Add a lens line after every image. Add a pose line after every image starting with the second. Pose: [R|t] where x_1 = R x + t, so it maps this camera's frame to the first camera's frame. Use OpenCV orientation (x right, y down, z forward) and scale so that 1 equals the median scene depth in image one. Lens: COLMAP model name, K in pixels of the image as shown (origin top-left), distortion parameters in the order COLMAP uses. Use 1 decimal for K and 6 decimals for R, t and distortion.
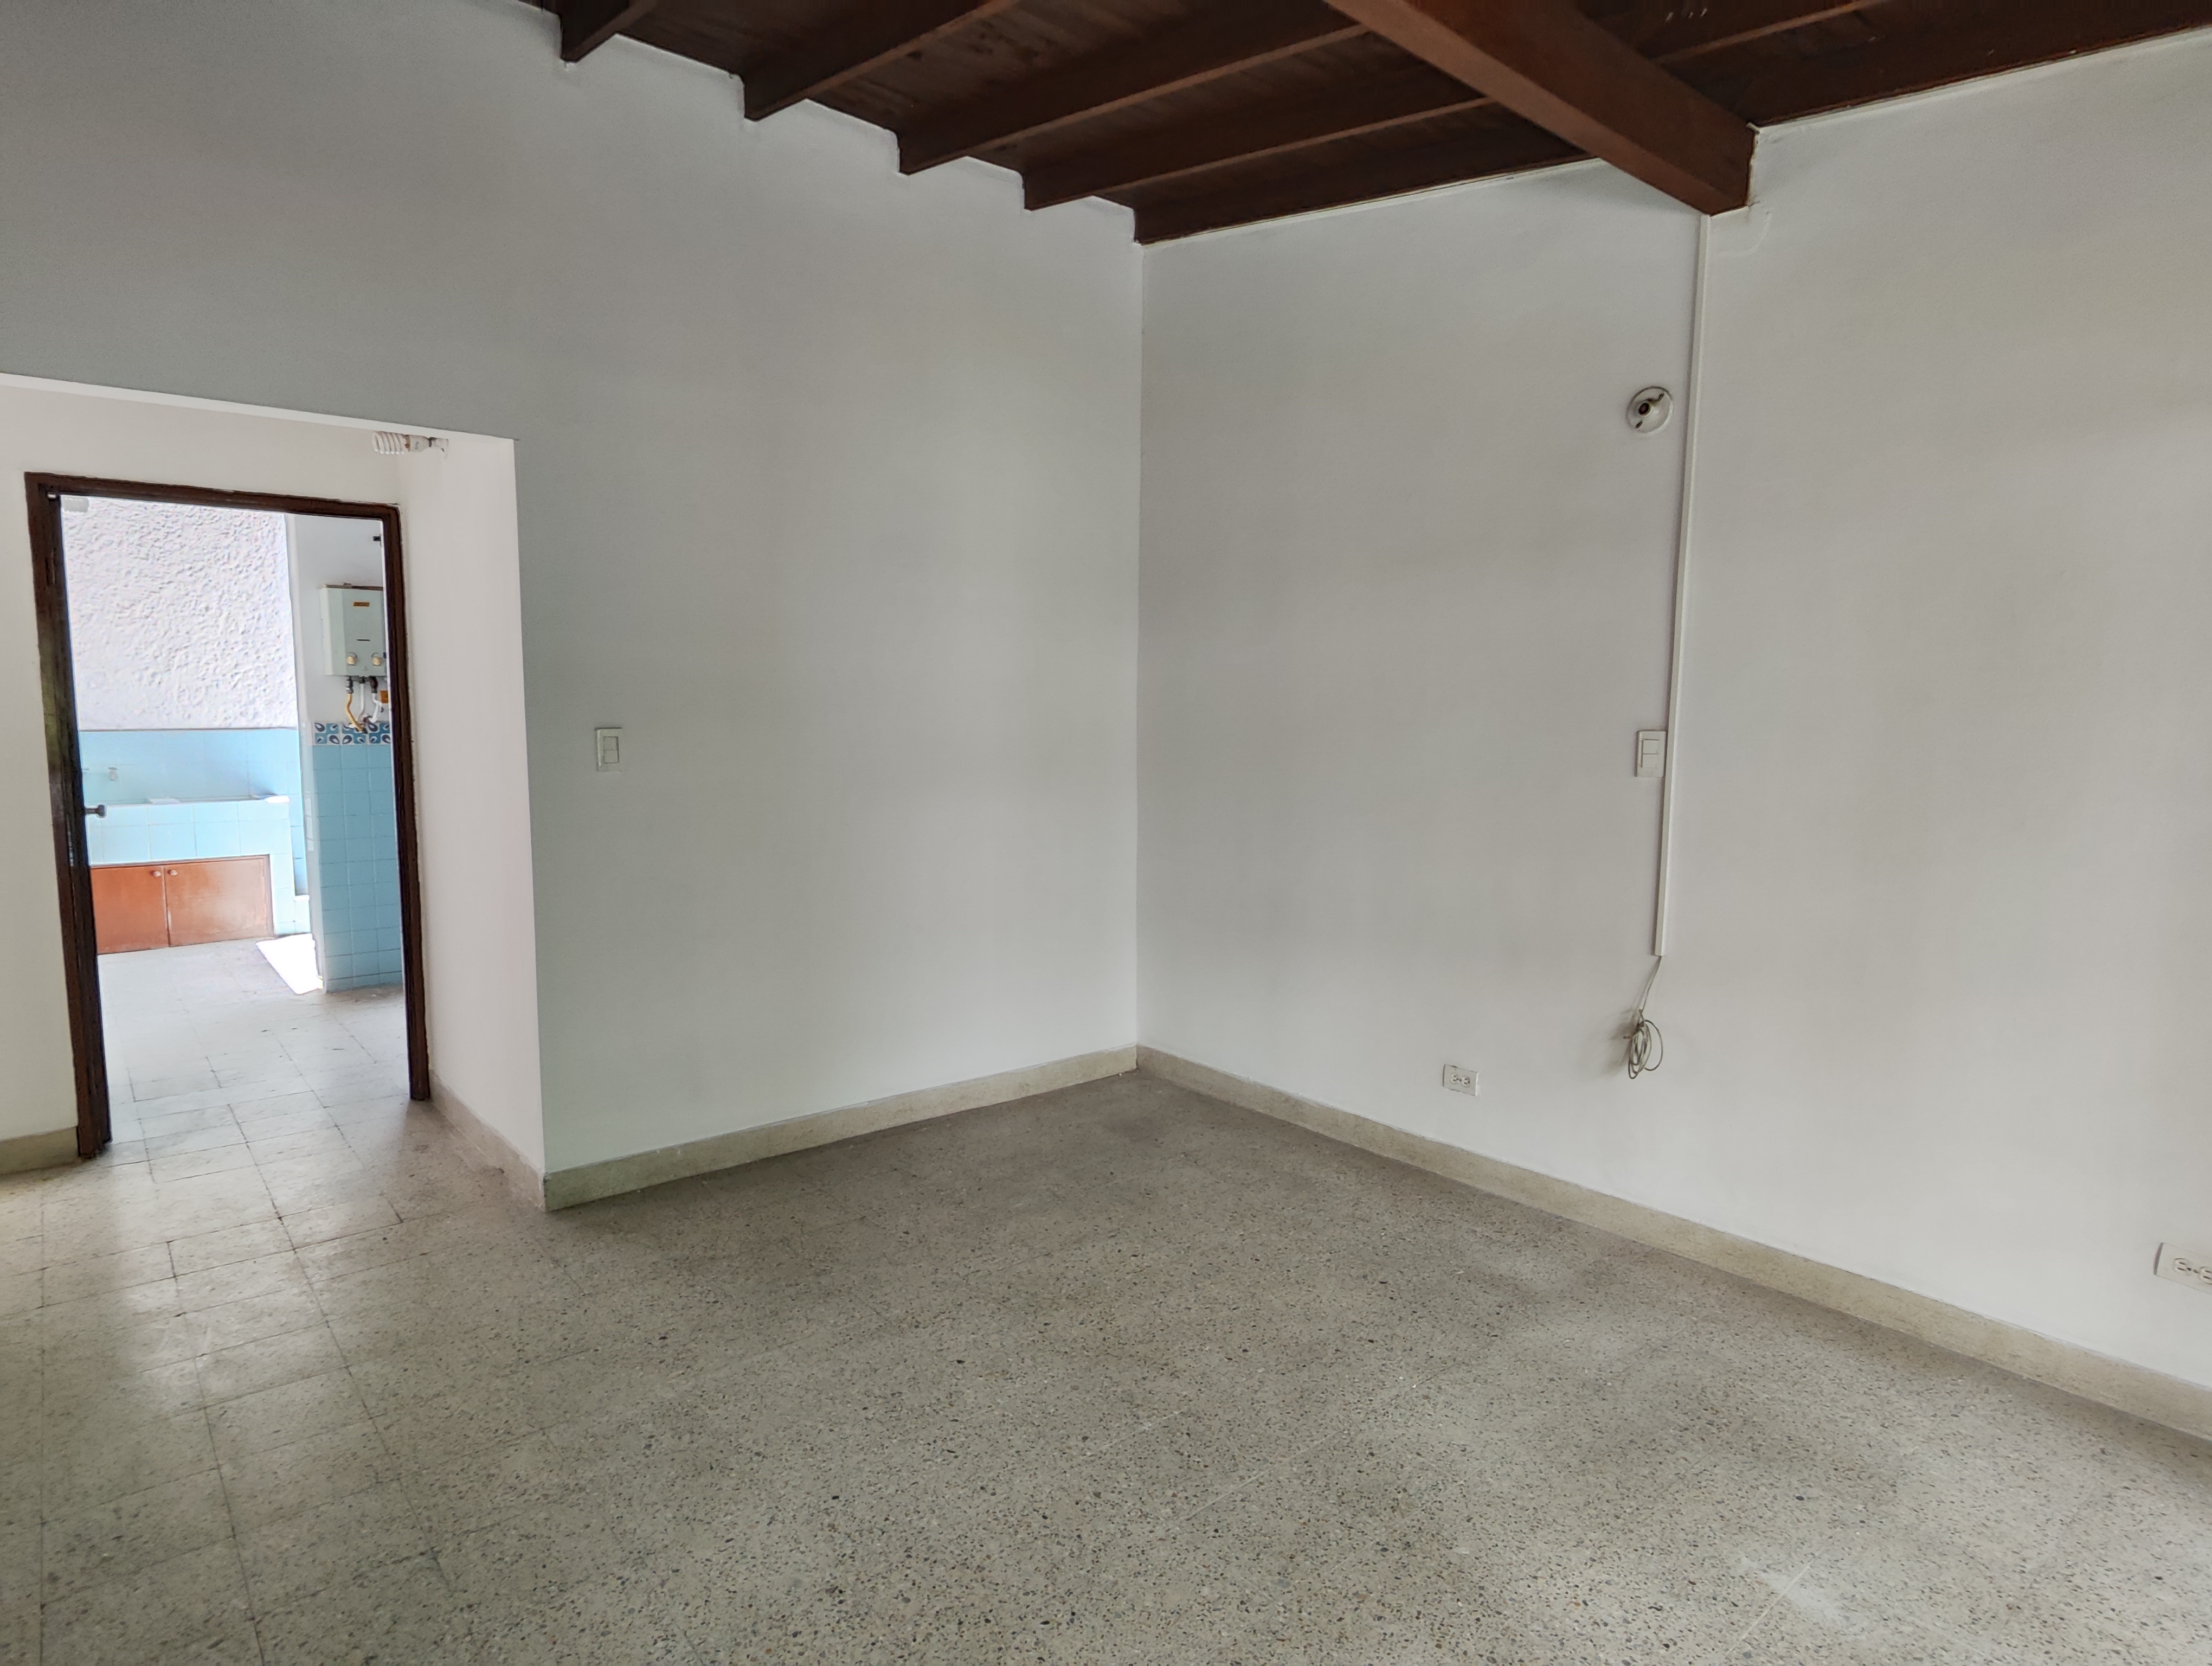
lens RADIAL K [[1268.7, 0, 1113.2], [0, 1268.7, 841.4], [0, 0, 1]] dist [-0.000303, 0.001355]
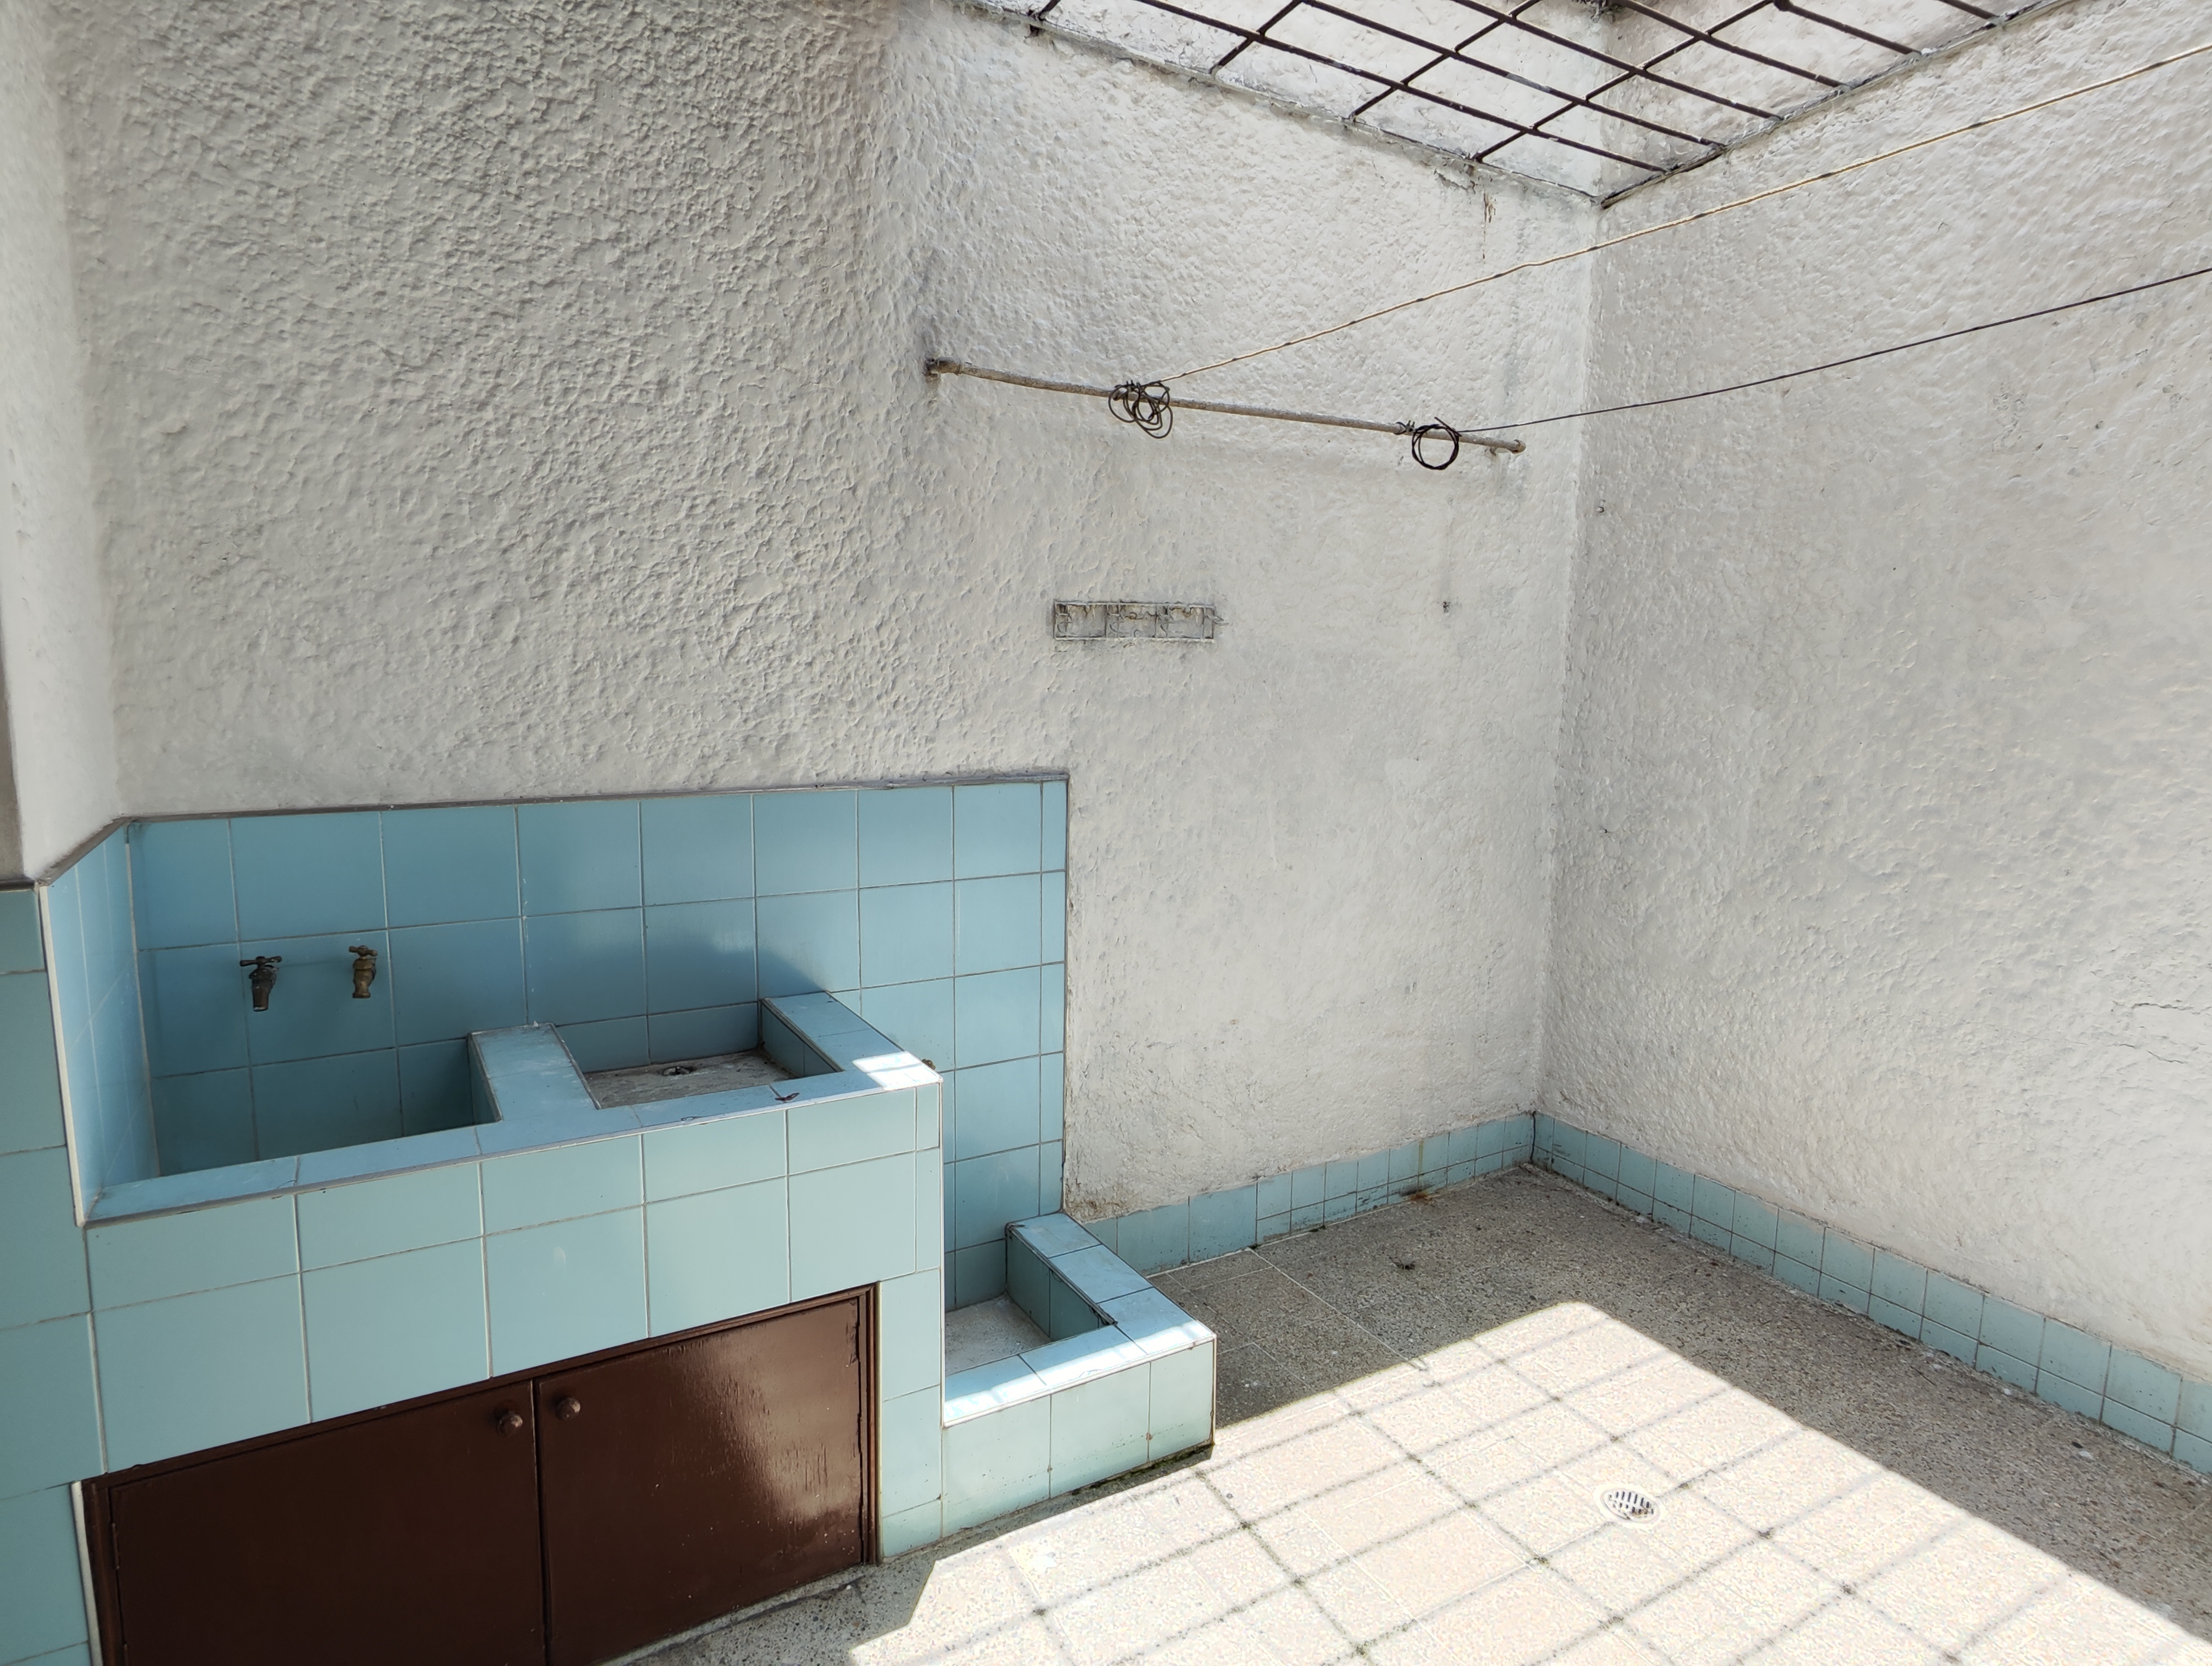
lens RADIAL K [[1268.7, 0, 1099.3], [0, 1268.7, 827.9], [0, 0, 1]] dist [-0.000303, 0.001355]
pose [[0.985400, 0.027601, -0.168002, -0.565764], [-0.023894, 0.999425, 0.024049, -0.091487], [0.168569, -0.019684, 0.985493, 0.730479]]
